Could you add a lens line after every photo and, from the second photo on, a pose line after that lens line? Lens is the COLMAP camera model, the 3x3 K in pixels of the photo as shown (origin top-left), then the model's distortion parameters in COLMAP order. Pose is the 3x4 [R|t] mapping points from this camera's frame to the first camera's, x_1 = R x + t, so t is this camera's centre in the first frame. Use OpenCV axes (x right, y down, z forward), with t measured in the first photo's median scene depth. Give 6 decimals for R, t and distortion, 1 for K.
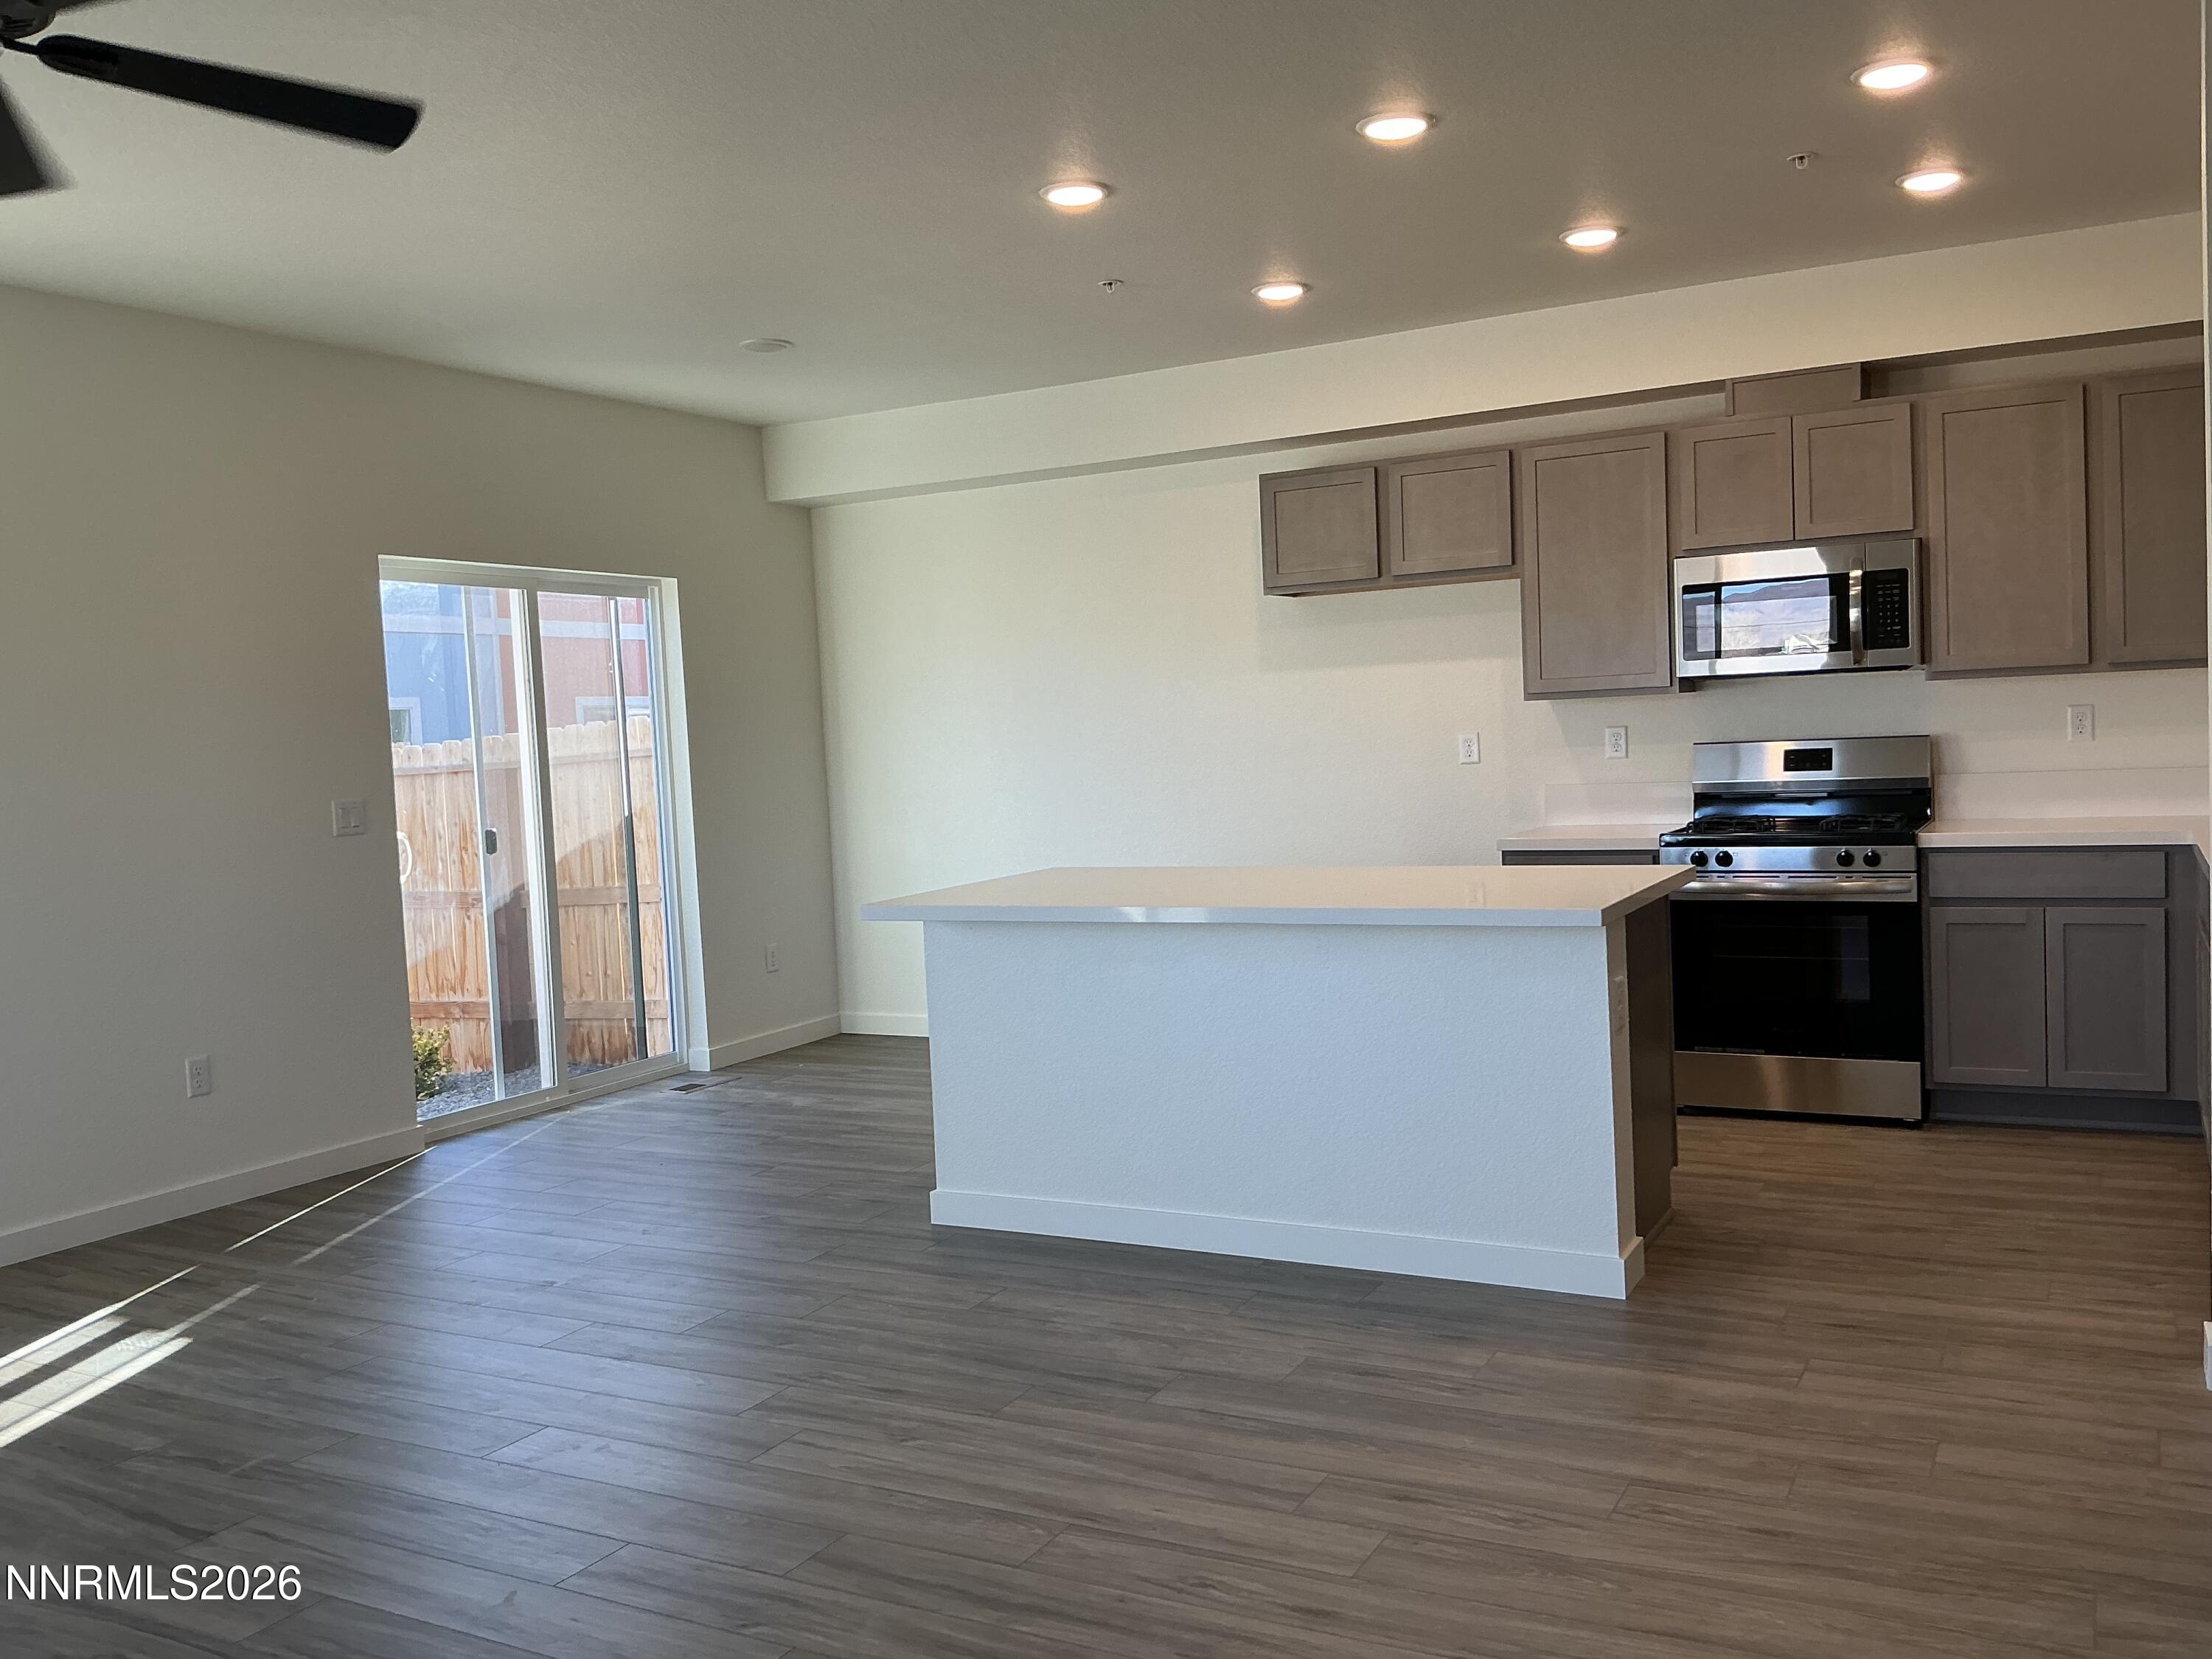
lens RADIAL K [[1842.5, 0, 1096.4], [0, 1842.5, 828.1], [0, 0, 1]] dist [0.130051, -0.268032]
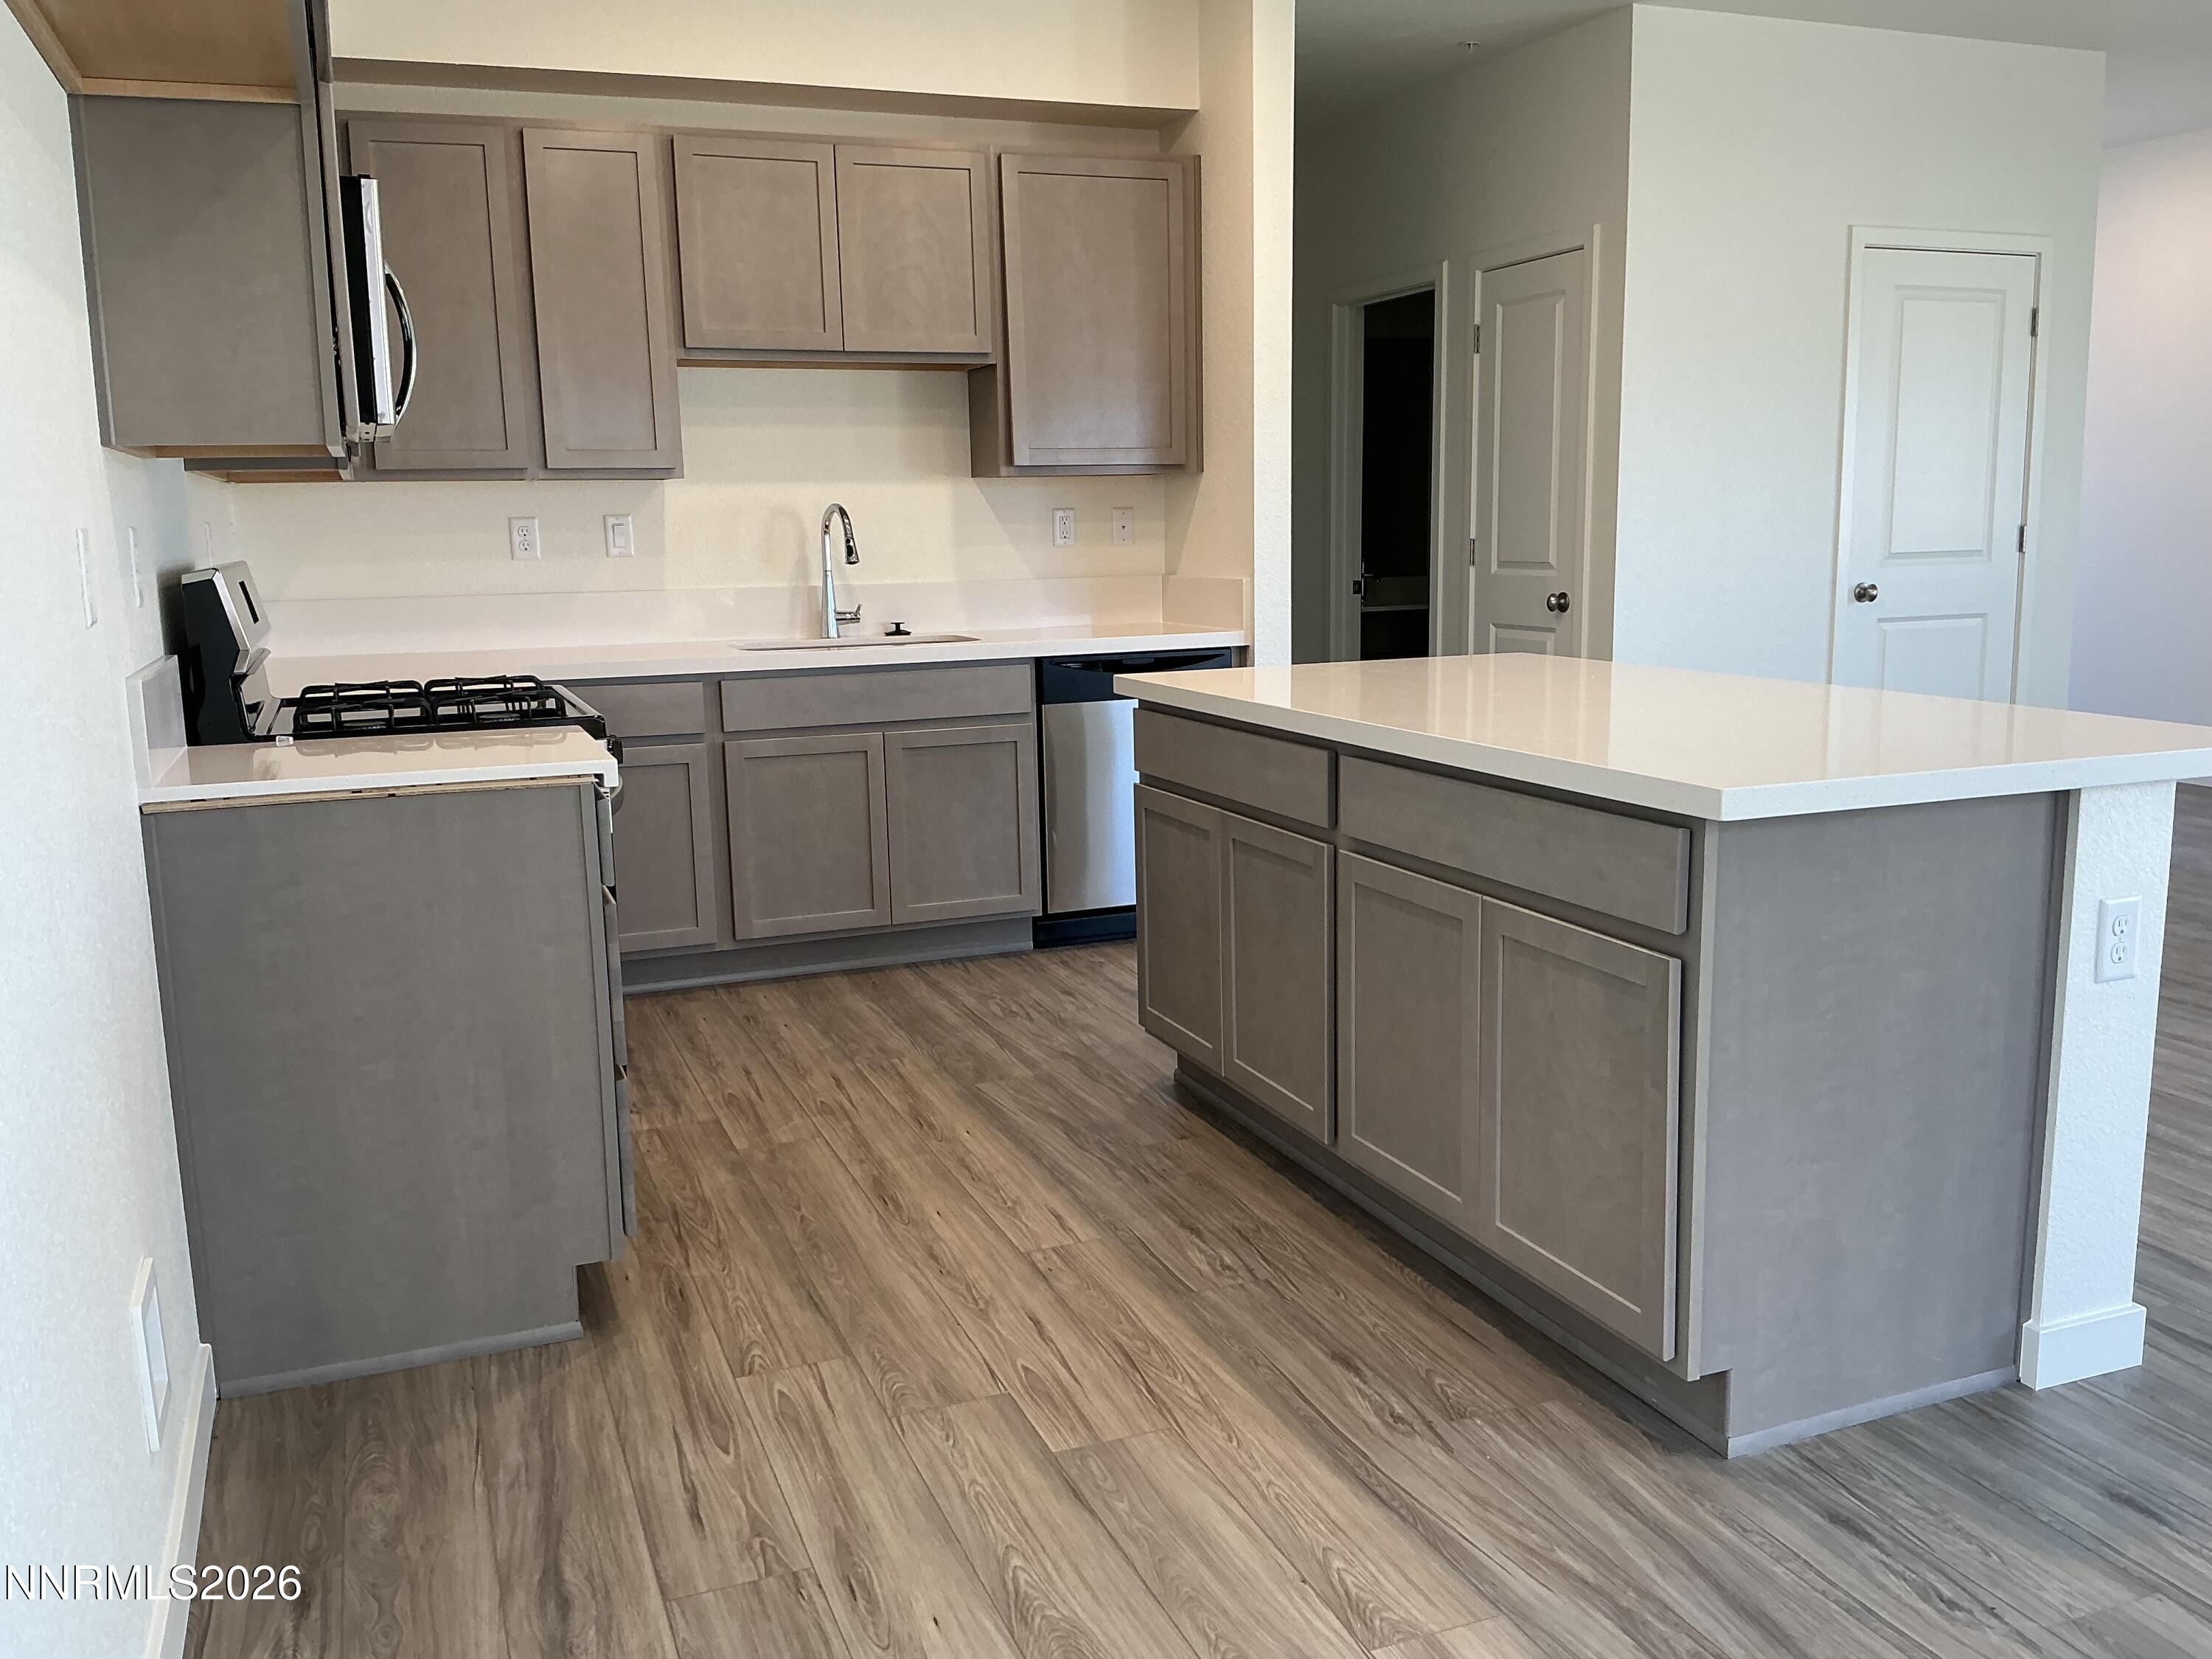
lens RADIAL K [[1826.9, 0, 1106.9], [0, 1826.9, 844.2], [0, 0, 1]] dist [0.128465, -0.261146]
pose [[-0.772943, -0.050487, 0.632464, -0.176295], [0.089768, 0.978099, 0.187785, -0.054107], [-0.628093, 0.201922, -0.751483, 1.454086]]
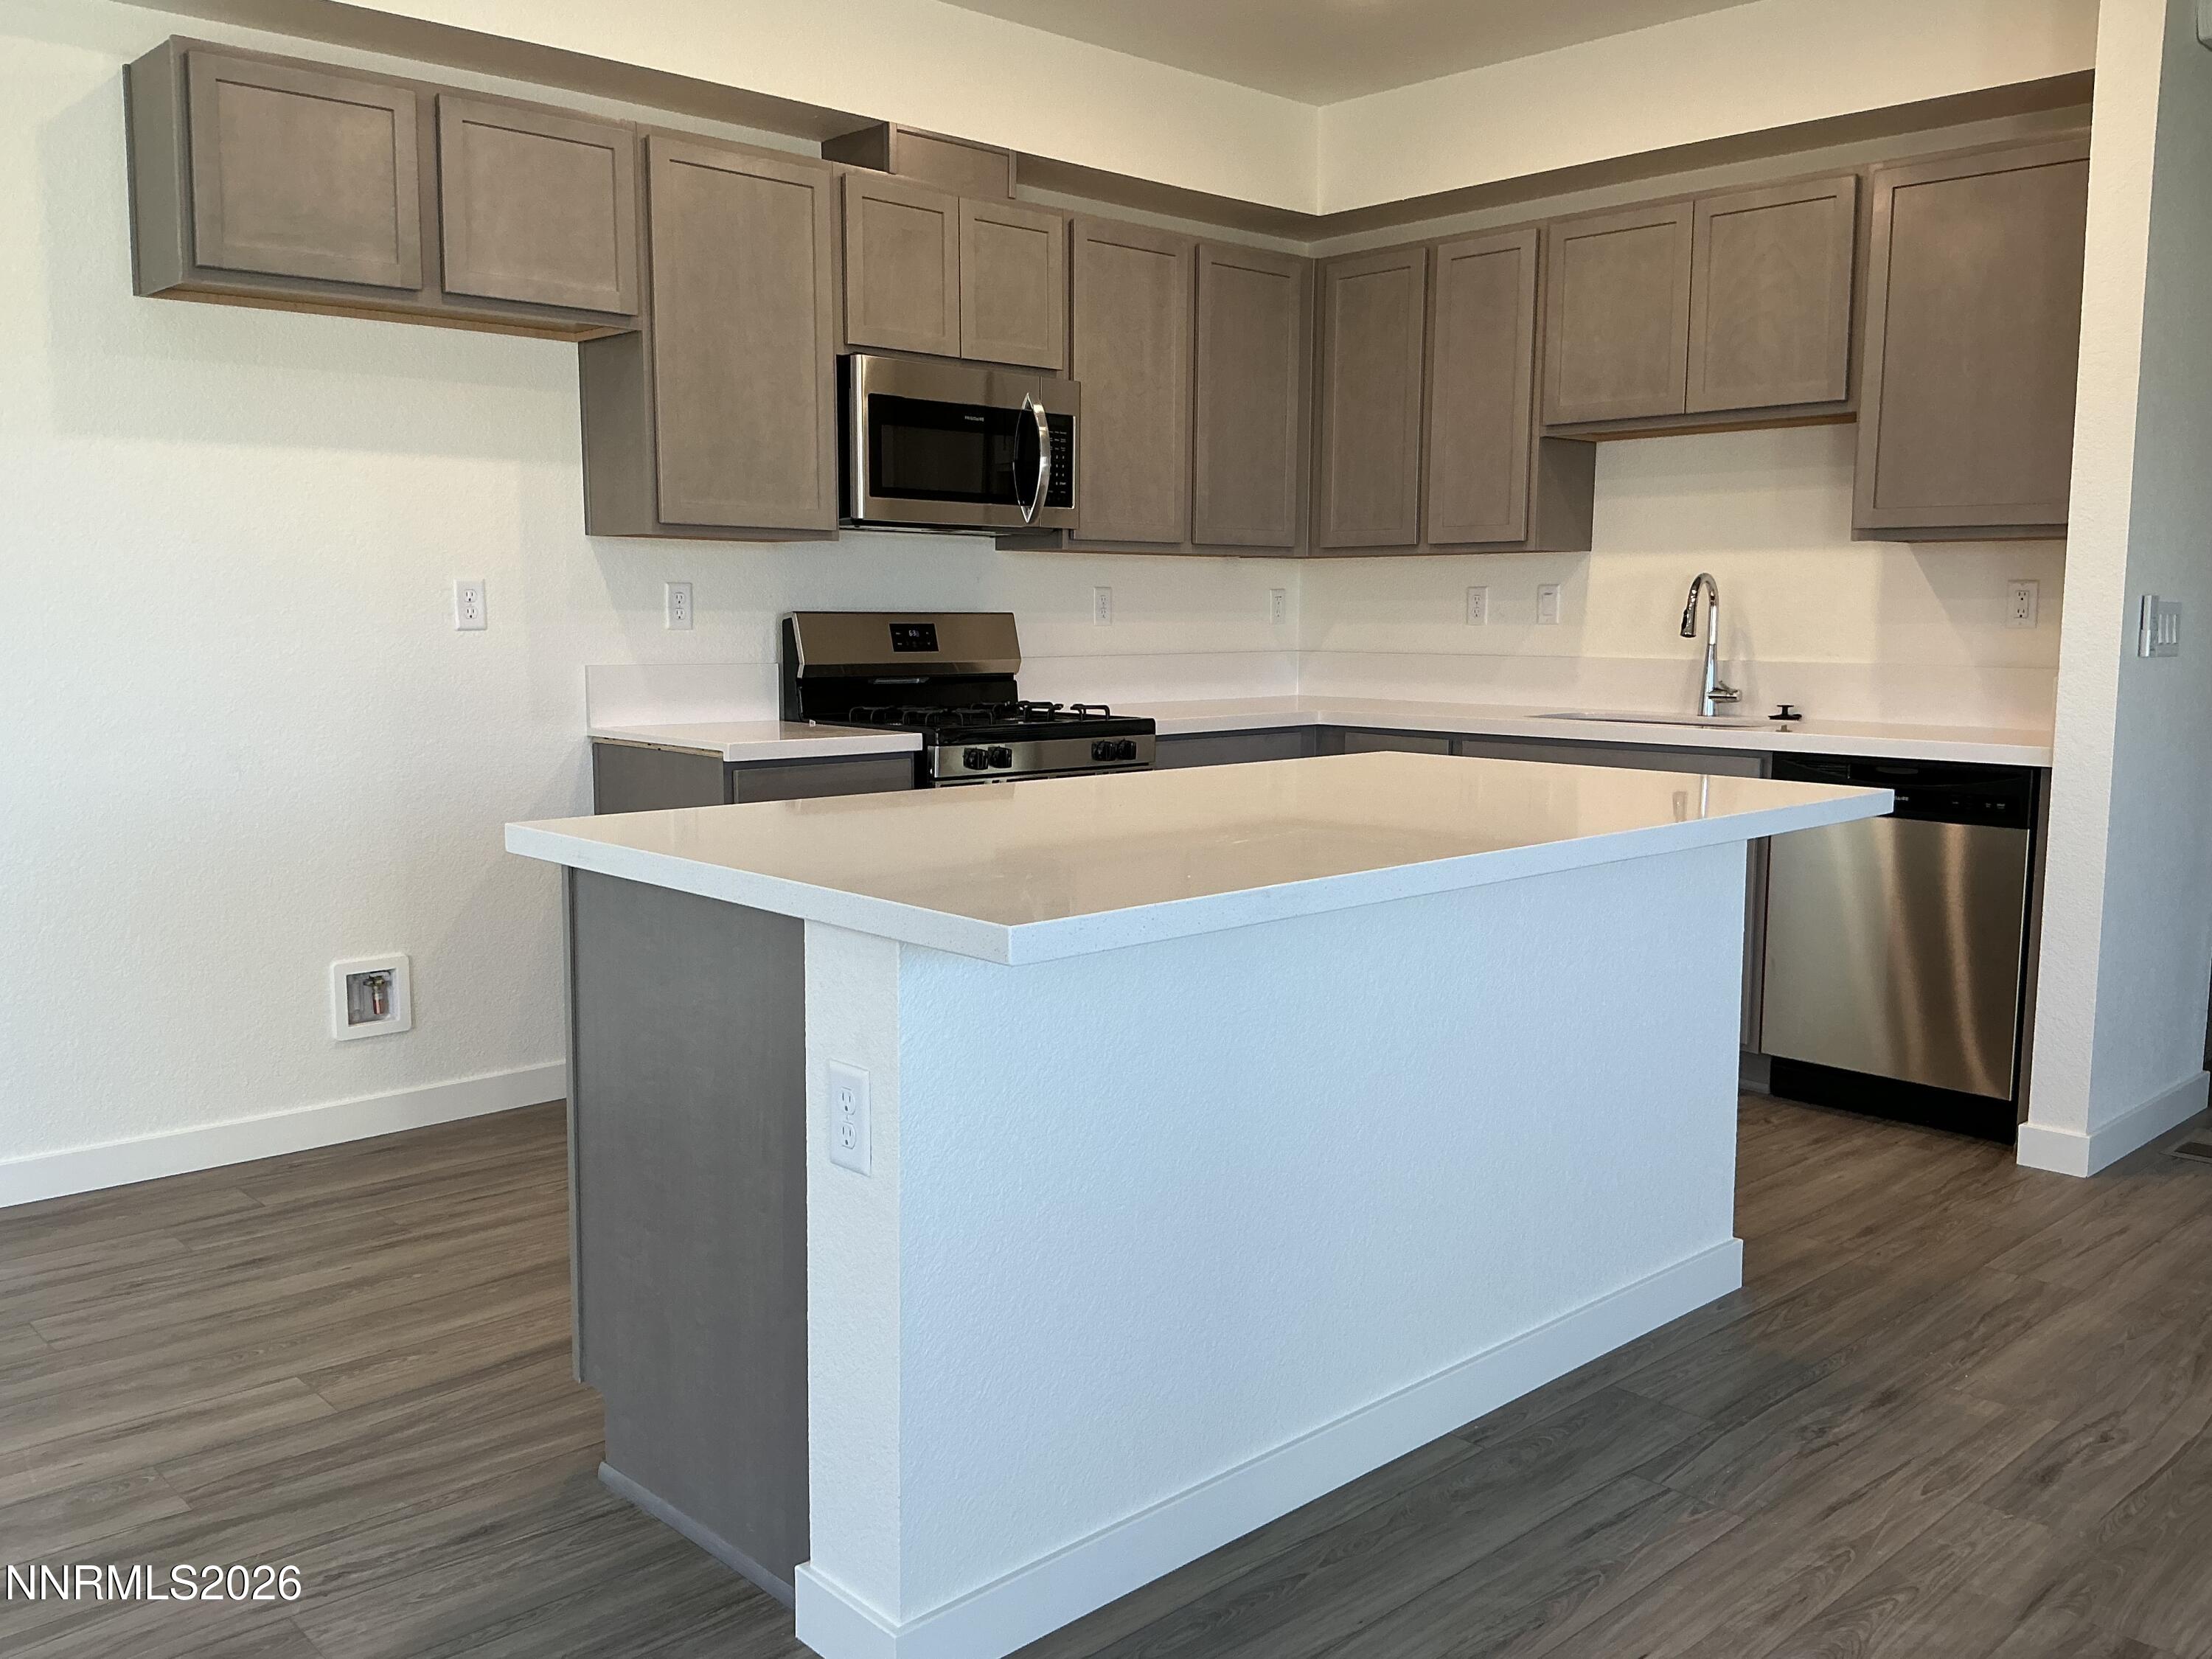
lens RADIAL K [[1842.5, 0, 1096.4], [0, 1842.5, 828.1], [0, 0, 1]] dist [0.130051, -0.268032]
pose [[0.304434, -0.067328, 0.950151, -0.418901], [0.031850, 0.997661, 0.060489, 0.000101], [-0.952001, 0.011848, 0.305866, 0.780678]]
